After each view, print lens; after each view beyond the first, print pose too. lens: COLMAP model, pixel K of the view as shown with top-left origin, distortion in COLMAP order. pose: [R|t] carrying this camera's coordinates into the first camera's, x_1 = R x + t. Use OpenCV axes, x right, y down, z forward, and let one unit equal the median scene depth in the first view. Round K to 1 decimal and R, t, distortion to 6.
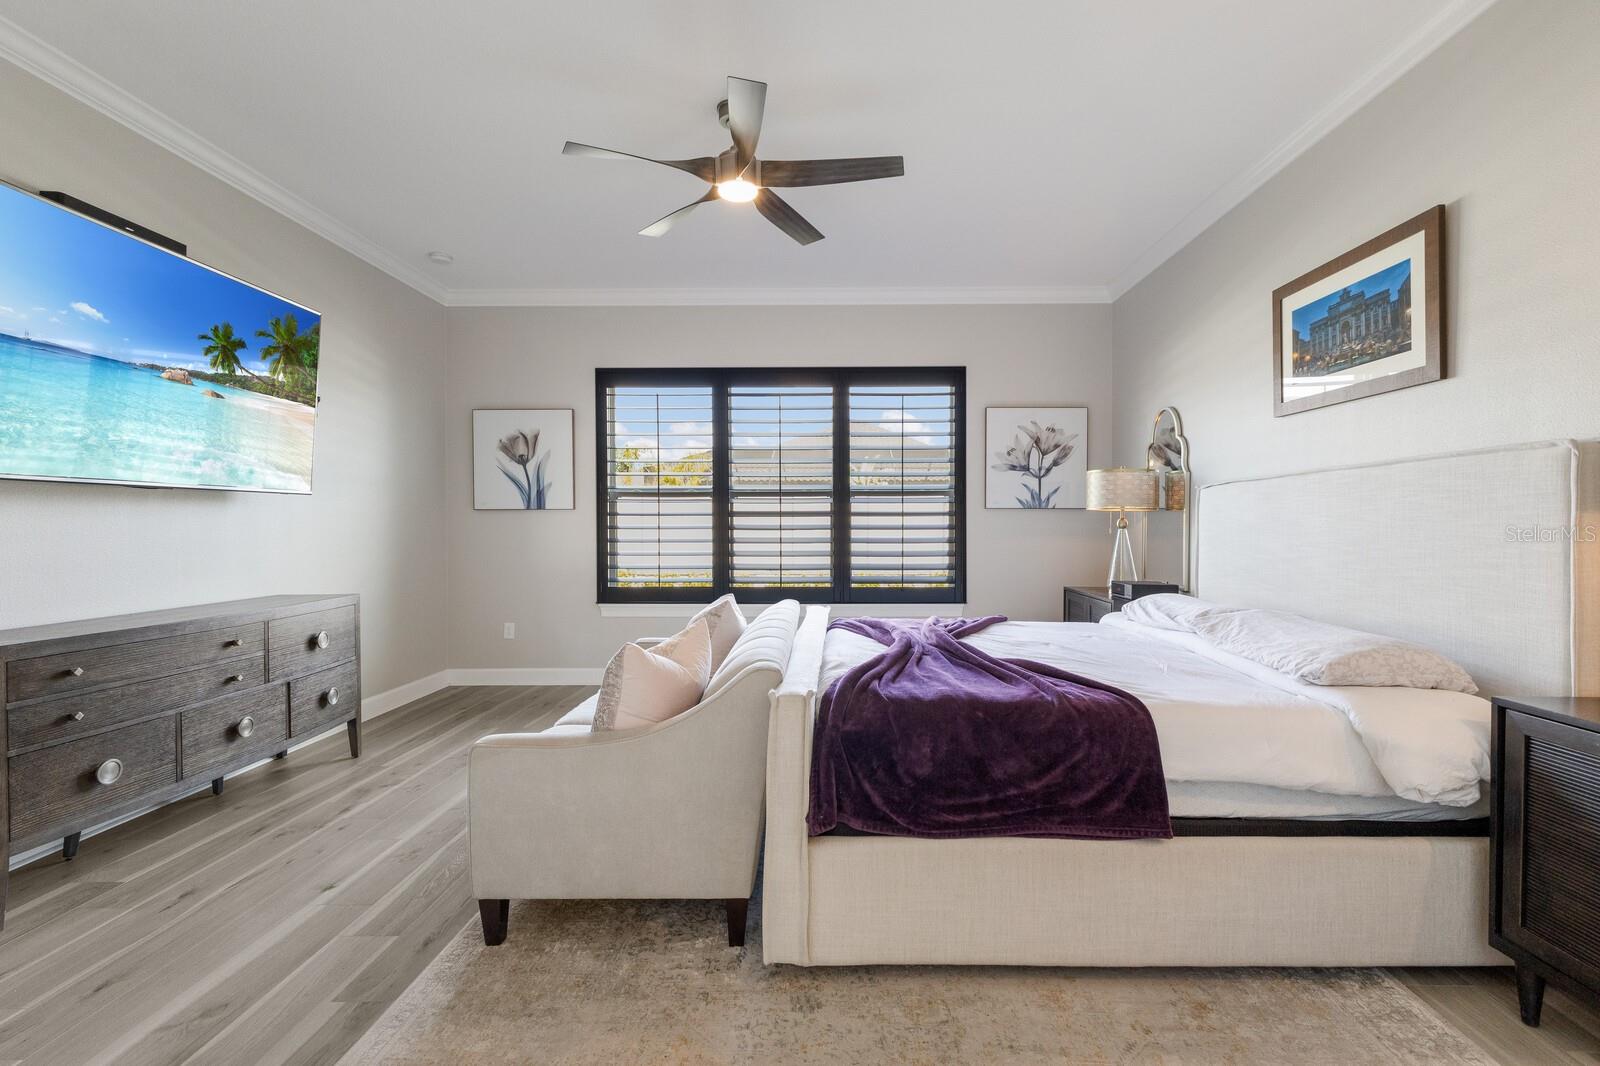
lens RADIAL K [[730.8, 0, 825.0], [0, 730.8, 525.6], [0, 0, 1]] dist [0.003537, -0.000015]
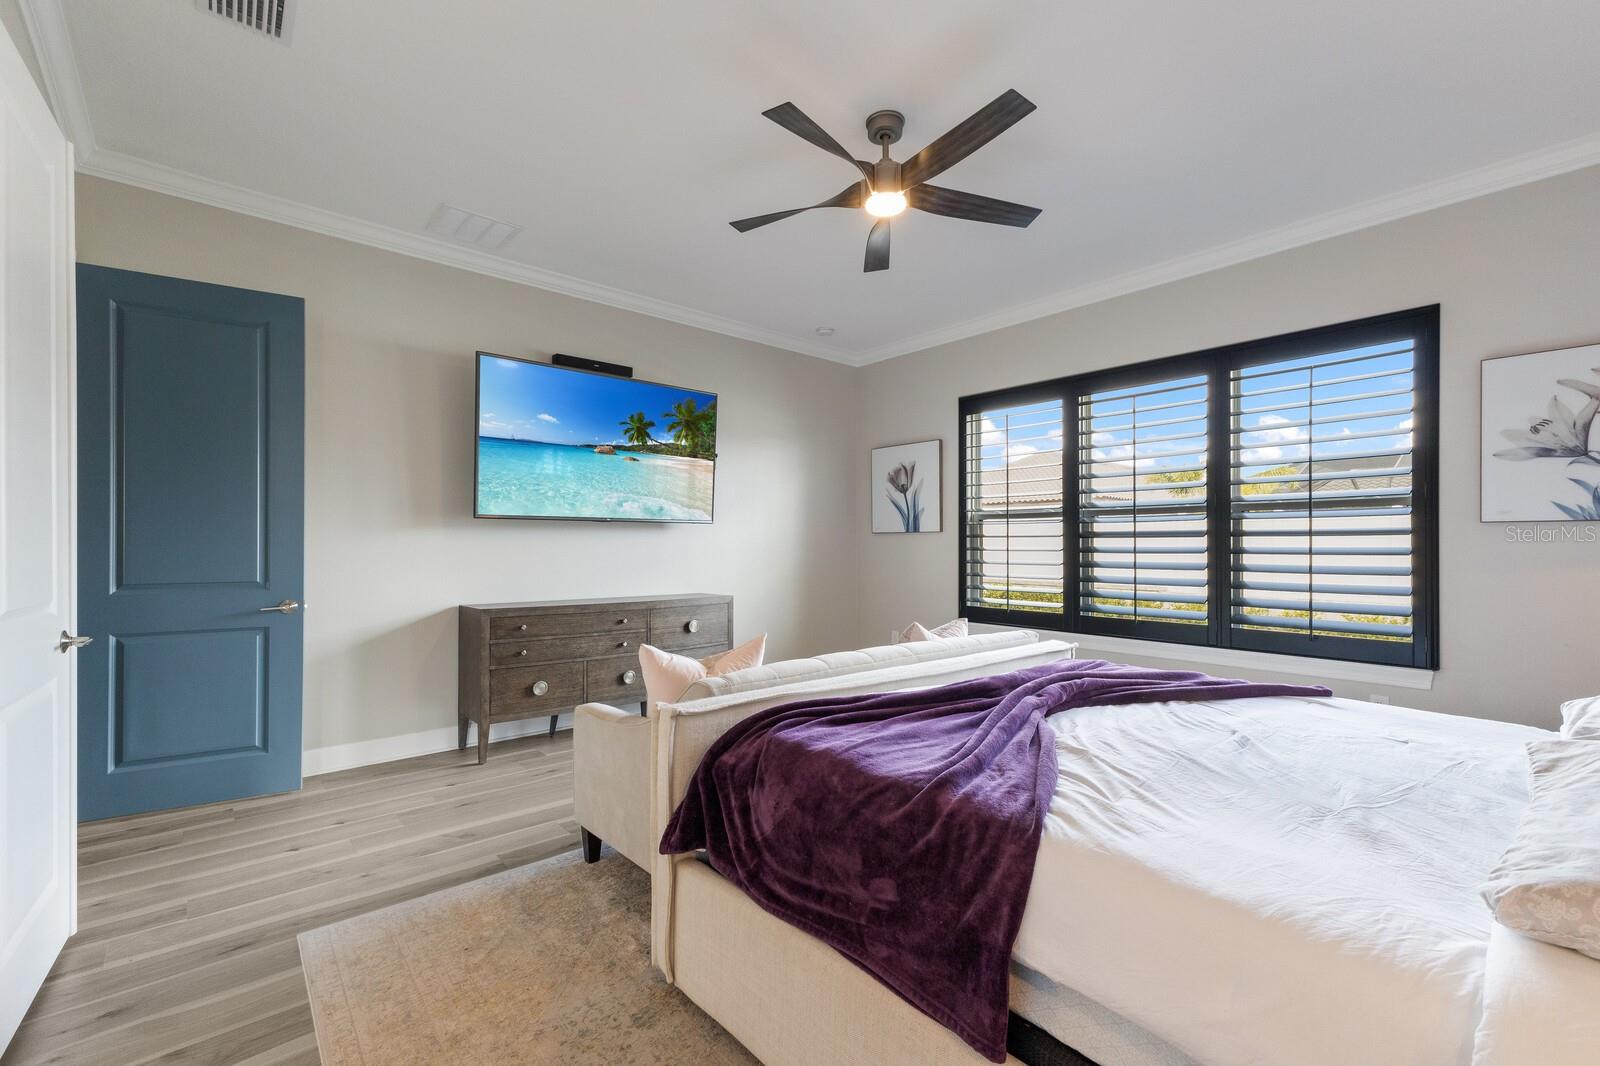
lens RADIAL K [[686.6, 0, 804.9], [0, 686.6, 540.4], [0, 0, 1]] dist [0.021207, 0.000133]
pose [[0.670000, -0.002470, -0.742357, 0.285542], [-0.007813, 0.999916, -0.010379, 0.002397], [0.742320, 0.012754, 0.669924, 0.178949]]
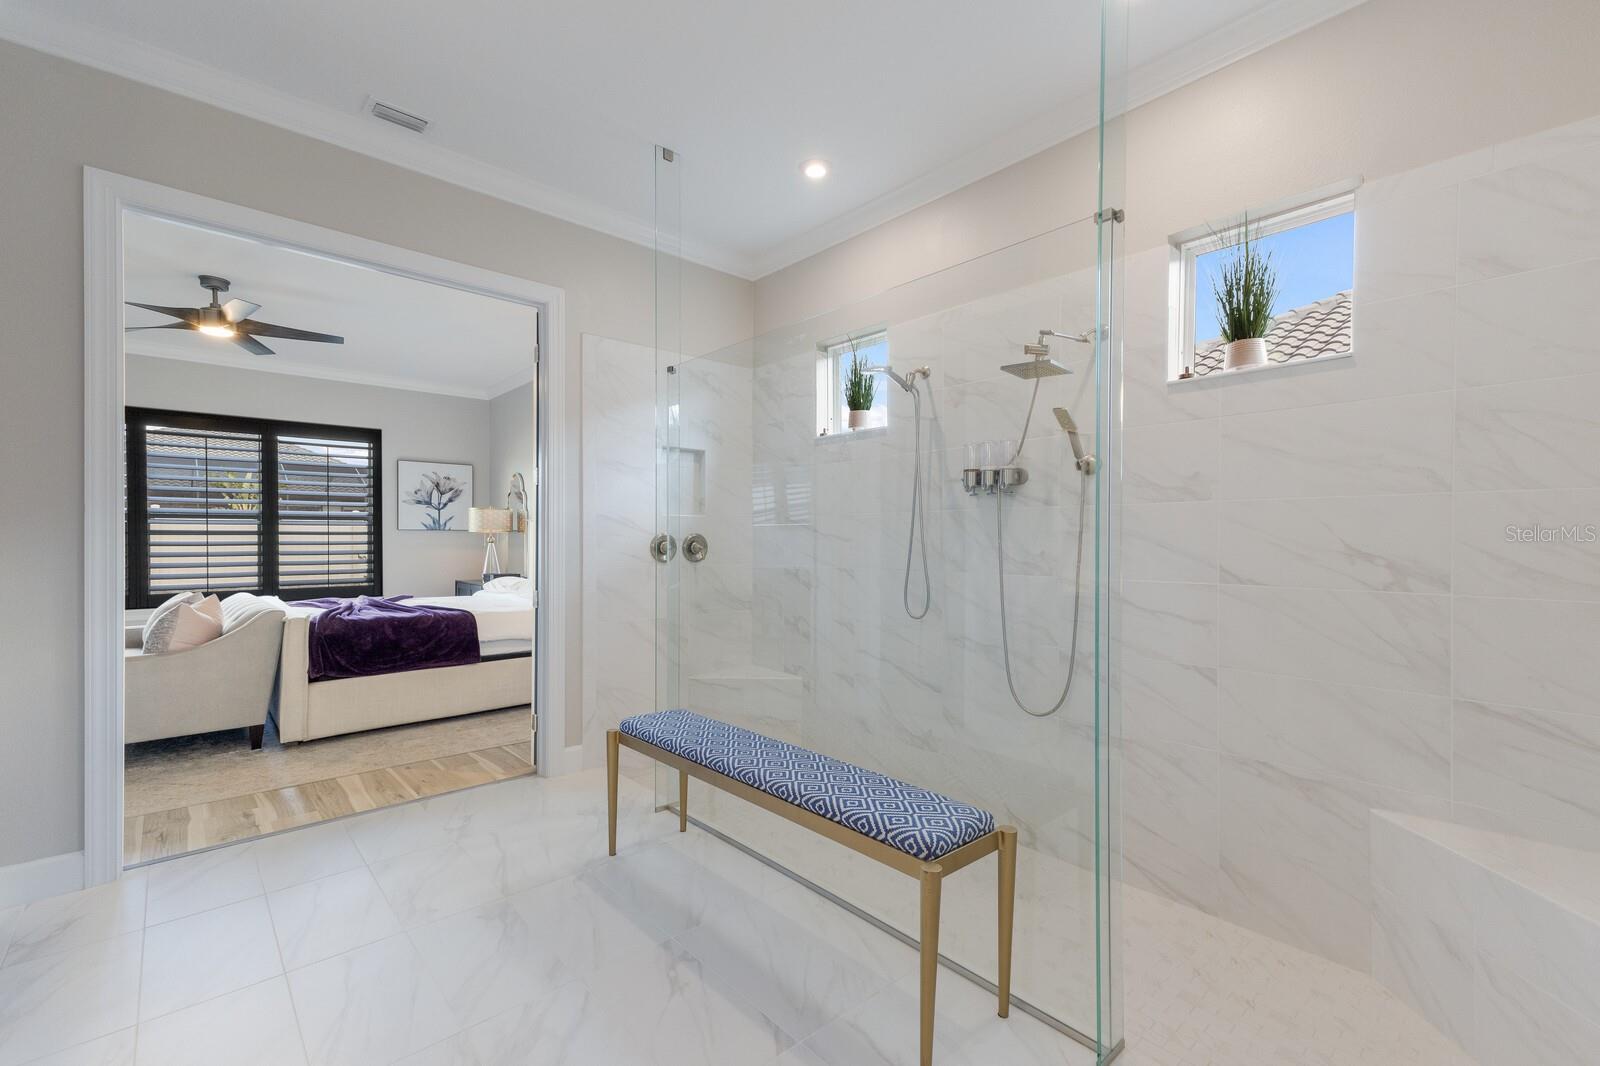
lens RADIAL K [[686.6, 0, 804.9], [0, 686.6, 540.4], [0, 0, 1]] dist [0.021207, 0.000133]
pose [[0.732520, -0.002851, 0.680740, -0.126692], [0.003717, 0.999993, 0.000188, 0.000387], [-0.680736, 0.002393, 0.732525, -0.571412]]
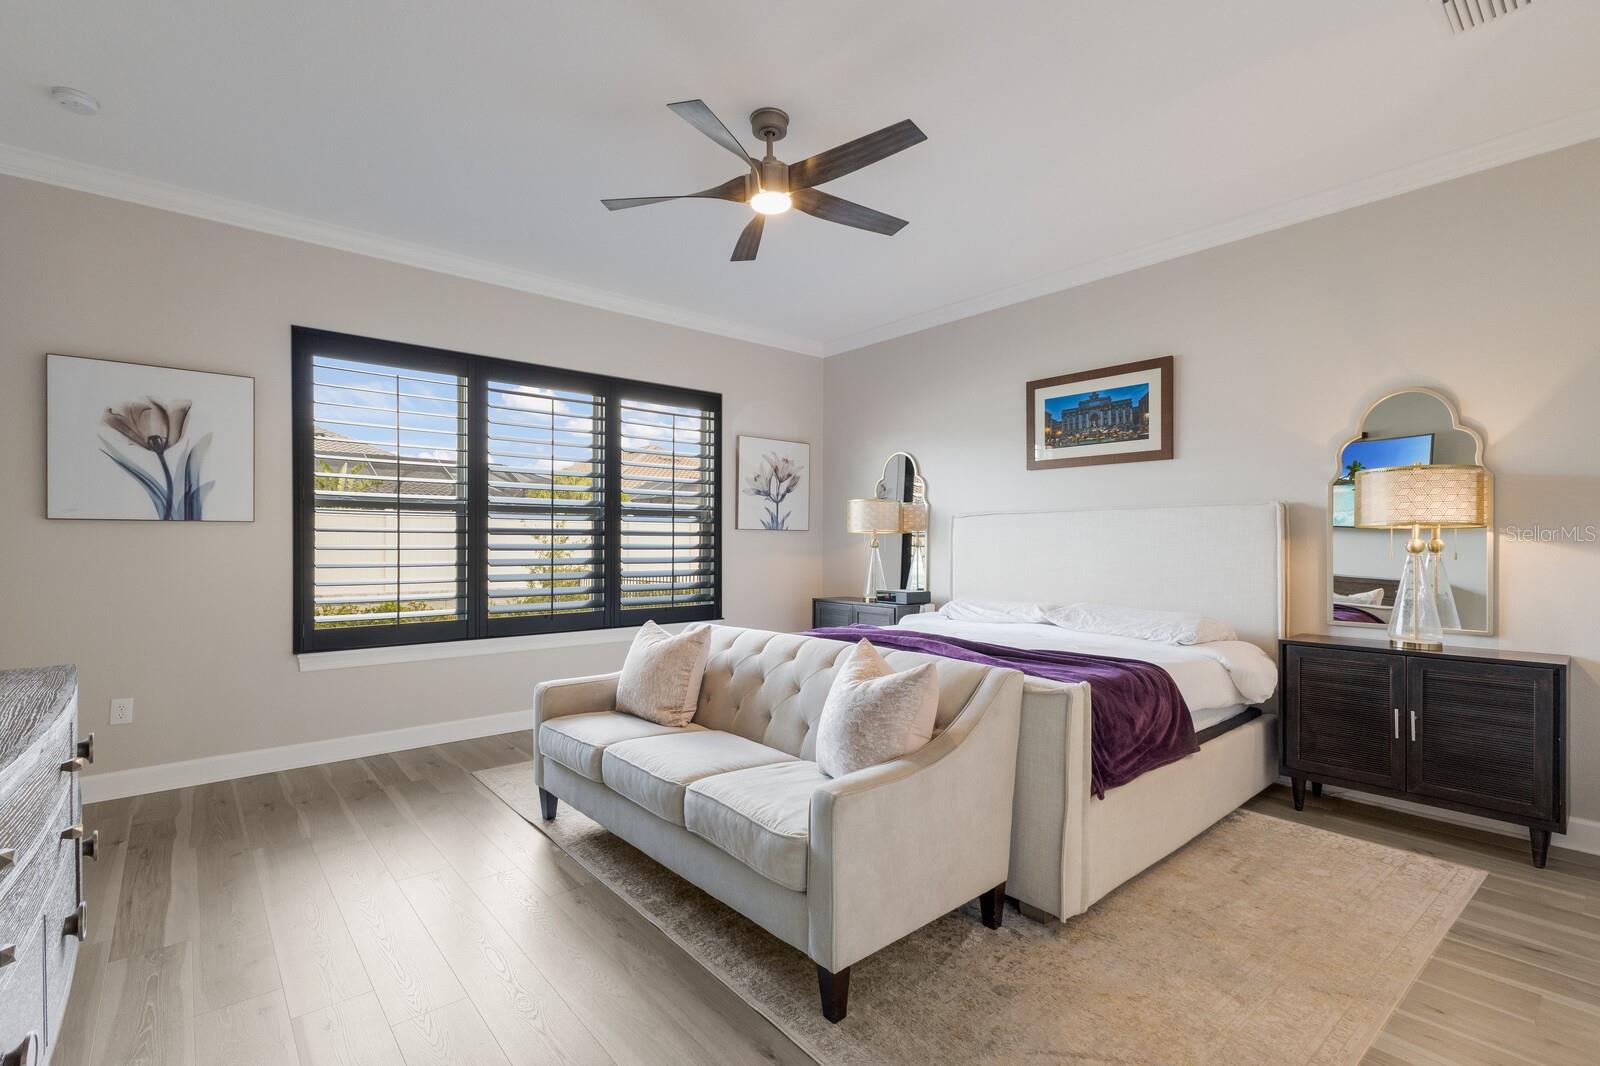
lens RADIAL K [[728.5, 0, 800.0], [0, 728.5, 533.0], [0, 0, 1]] dist [0.001739, -0.000023]
pose [[0.754069, 0.011495, 0.656694, -0.422249], [-0.001220, 0.999870, -0.016101, -0.001220], [-0.656794, 0.011340, 0.753985, 0.141646]]
